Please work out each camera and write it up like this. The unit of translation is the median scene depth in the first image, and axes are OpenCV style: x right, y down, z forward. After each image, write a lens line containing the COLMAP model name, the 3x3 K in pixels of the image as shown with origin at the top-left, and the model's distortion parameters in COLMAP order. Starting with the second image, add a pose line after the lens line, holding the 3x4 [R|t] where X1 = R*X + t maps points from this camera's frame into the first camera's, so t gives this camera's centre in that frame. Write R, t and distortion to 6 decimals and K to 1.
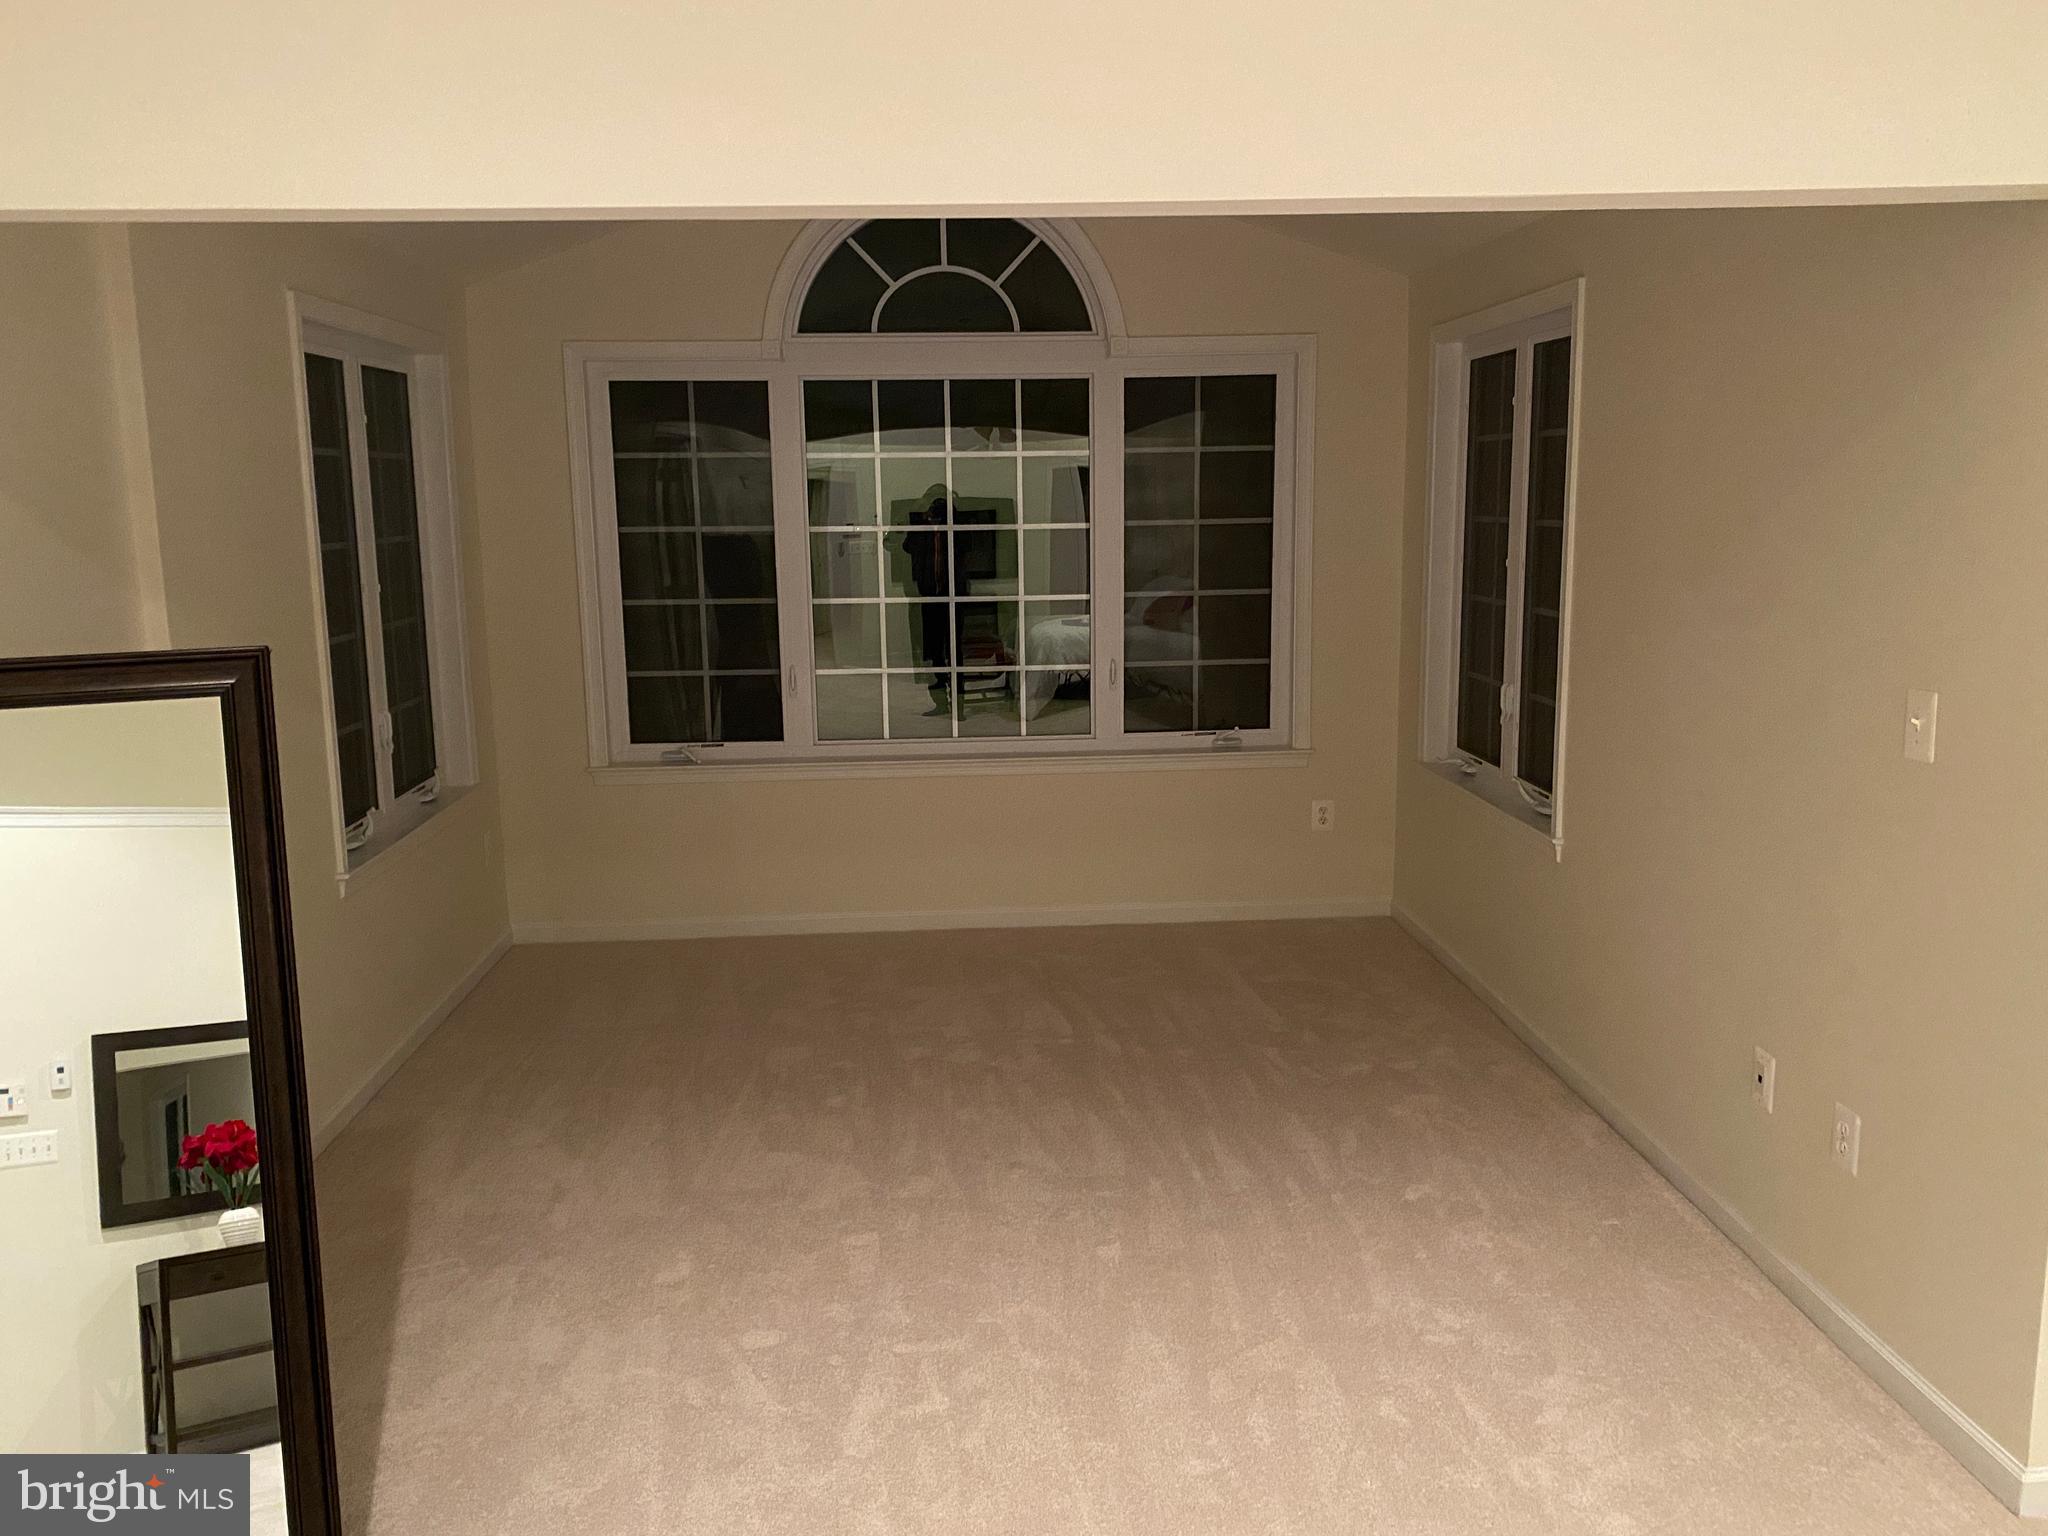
lens RADIAL K [[1557.3, 0, 1022.6], [0, 1557.3, 760.6], [0, 0, 1]] dist [0.002705, -0.010796]
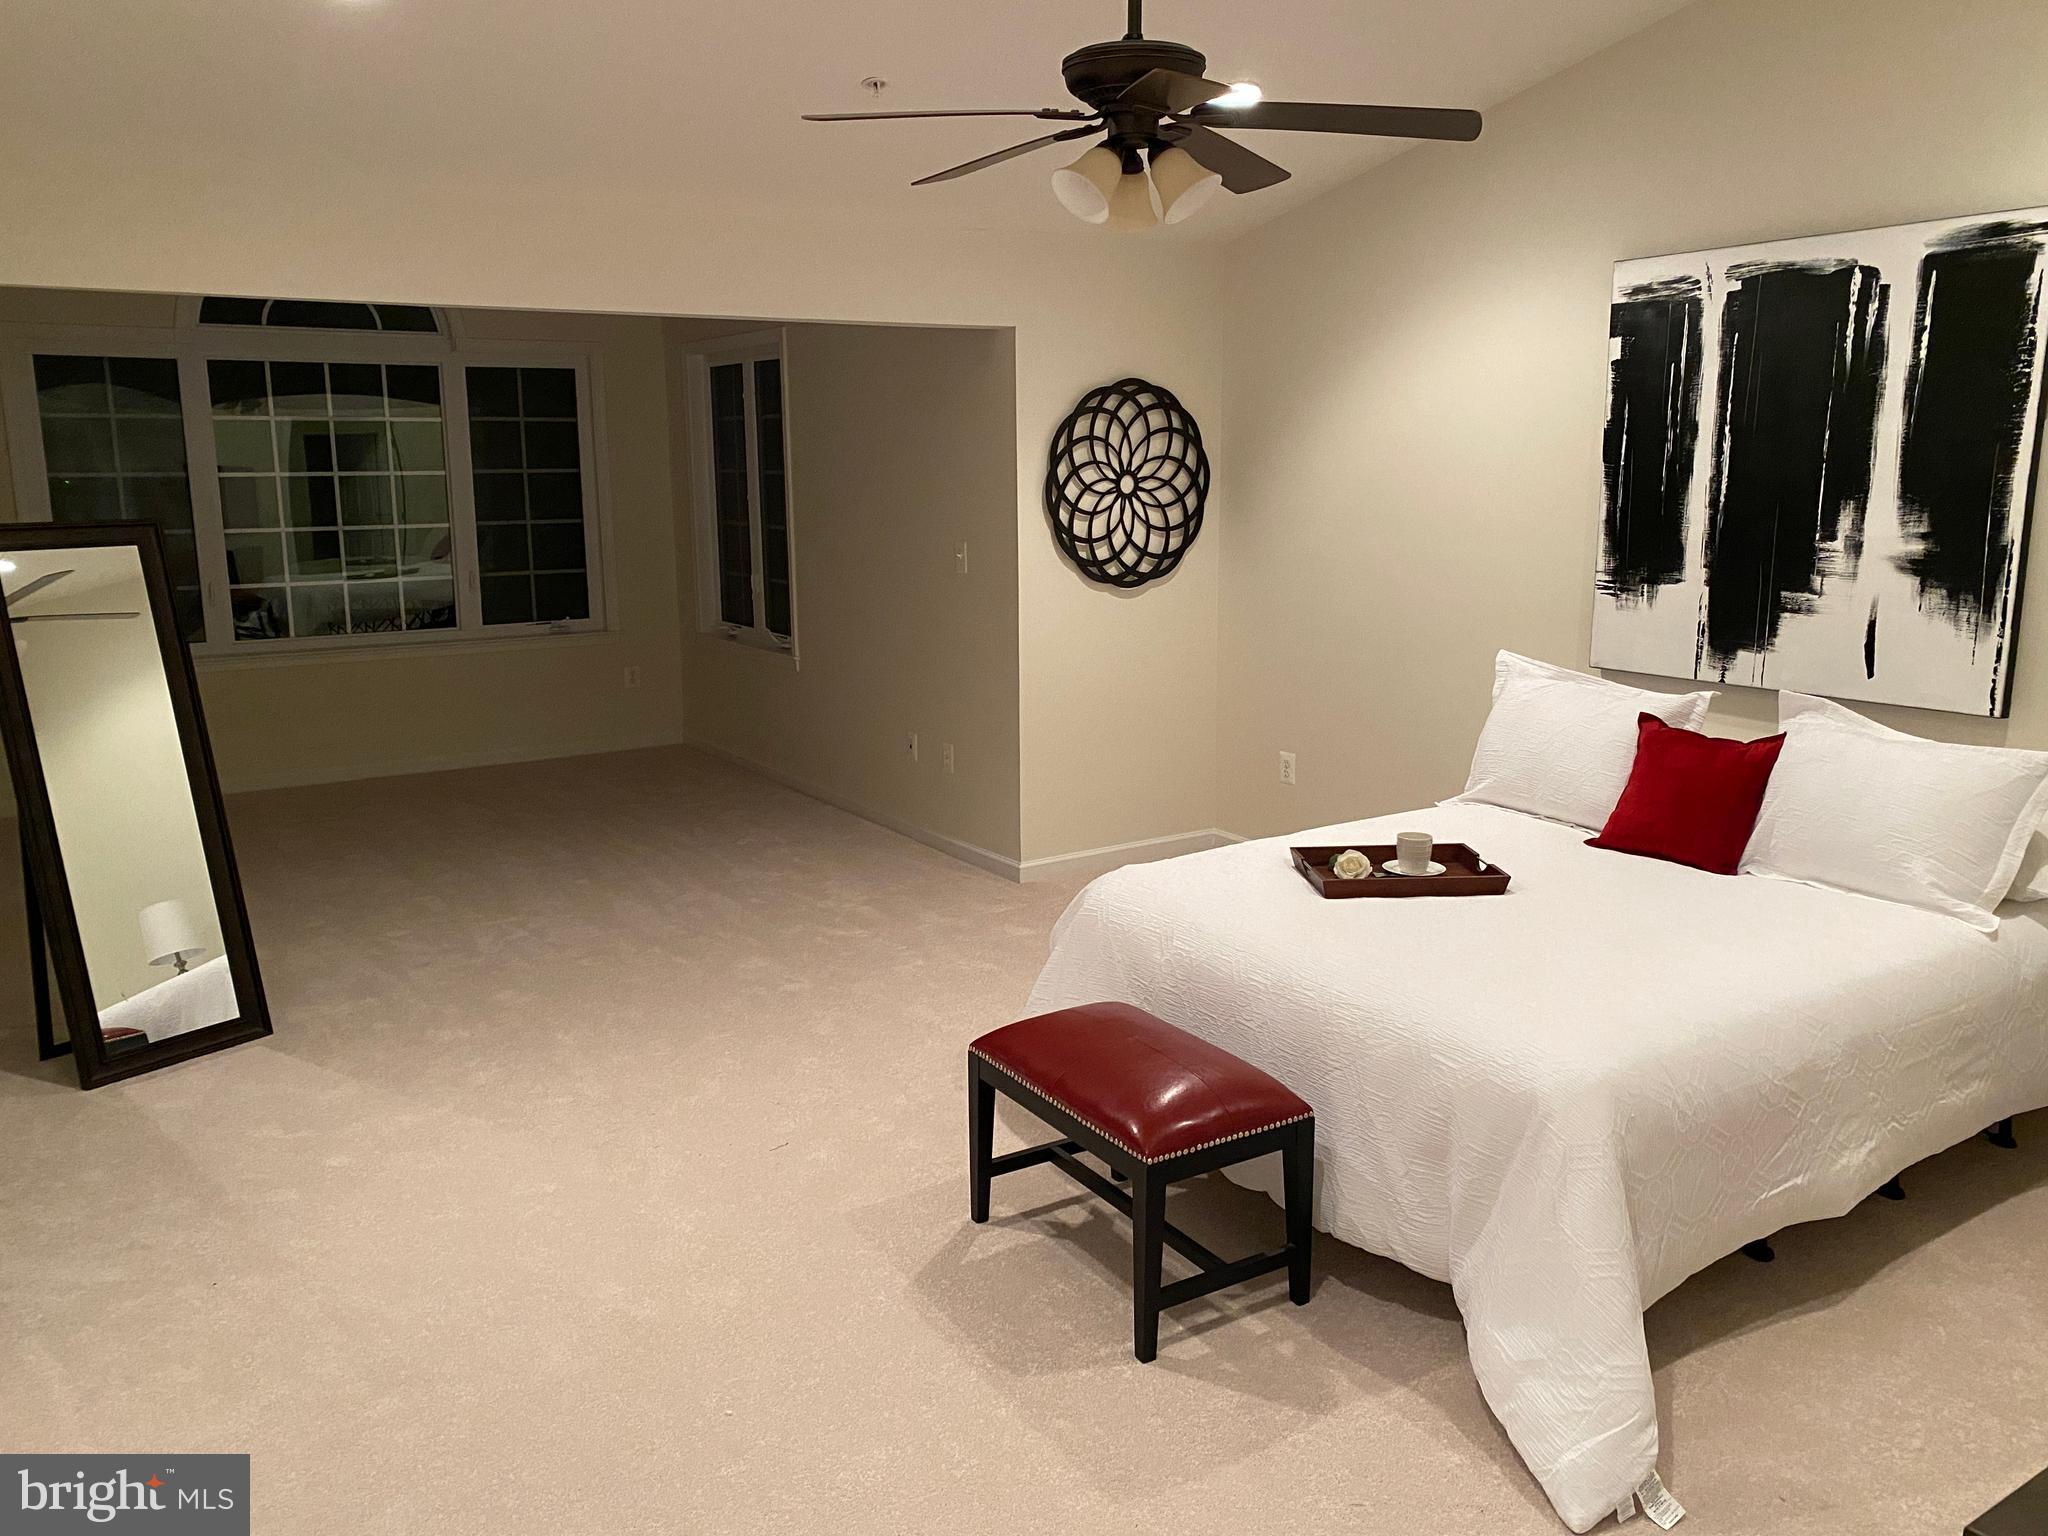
lens RADIAL K [[1541.7, 0, 1016.2], [0, 1541.7, 754.6], [0, 0, 1]] dist [0.091005, -0.173521]
pose [[0.871348, -0.084584, 0.483320, -0.208638], [0.077416, 0.996391, 0.034807, 0.089162], [-0.484520, 0.007088, 0.874751, -0.453955]]
